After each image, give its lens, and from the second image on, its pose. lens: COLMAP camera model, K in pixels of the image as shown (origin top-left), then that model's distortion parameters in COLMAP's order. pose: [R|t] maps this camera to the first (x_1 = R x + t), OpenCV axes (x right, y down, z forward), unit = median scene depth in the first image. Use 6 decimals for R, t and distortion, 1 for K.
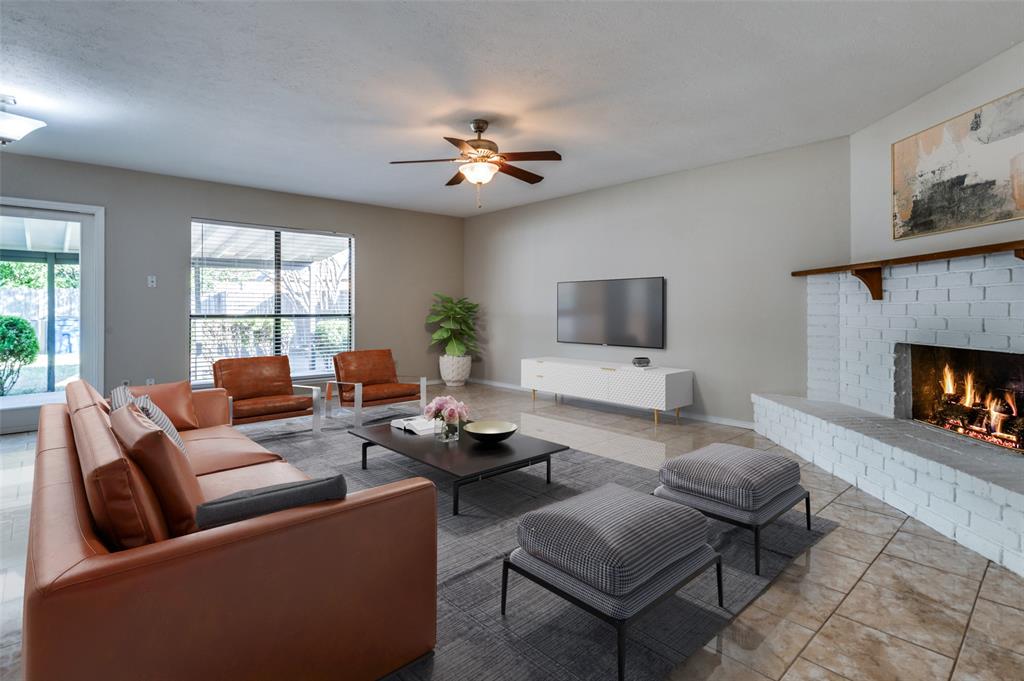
lens RADIAL K [[510.3, 0, 487.4], [0, 510.3, 299.9], [0, 0, 1]] dist [0.000028, 0.002215]
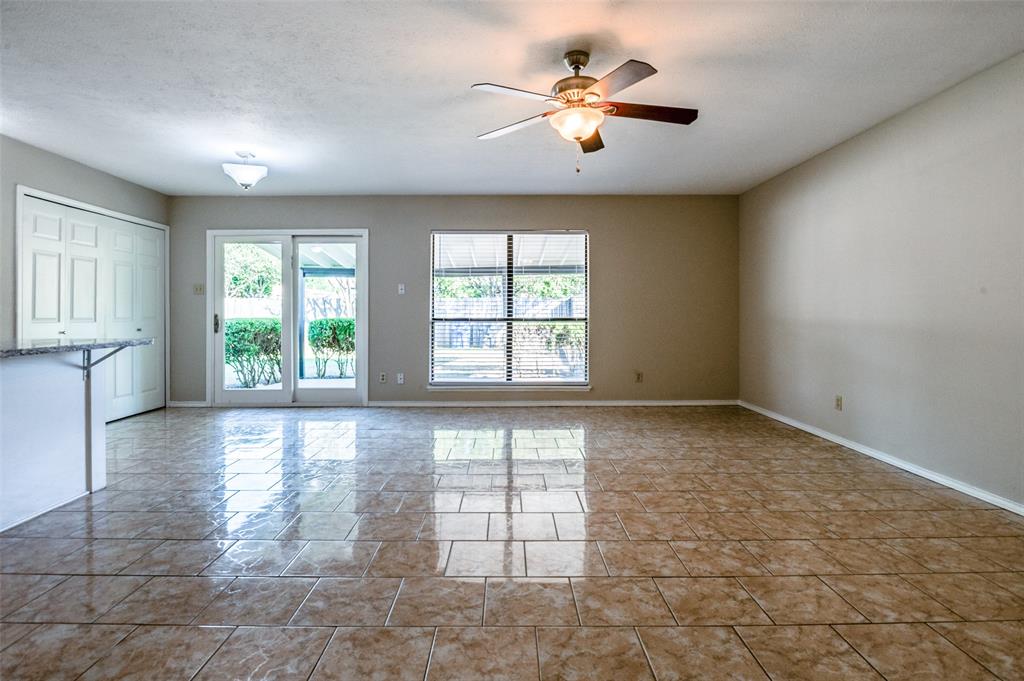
lens RADIAL K [[510.3, 0, 509.0], [0, 510.3, 312.7], [0, 0, 1]] dist [0.000028, 0.002215]
pose [[0.754611, -0.000830, -0.656171, 0.242419], [0.012157, 0.999845, 0.012717, 0.004895], [0.656059, -0.017573, 0.754505, 0.245224]]
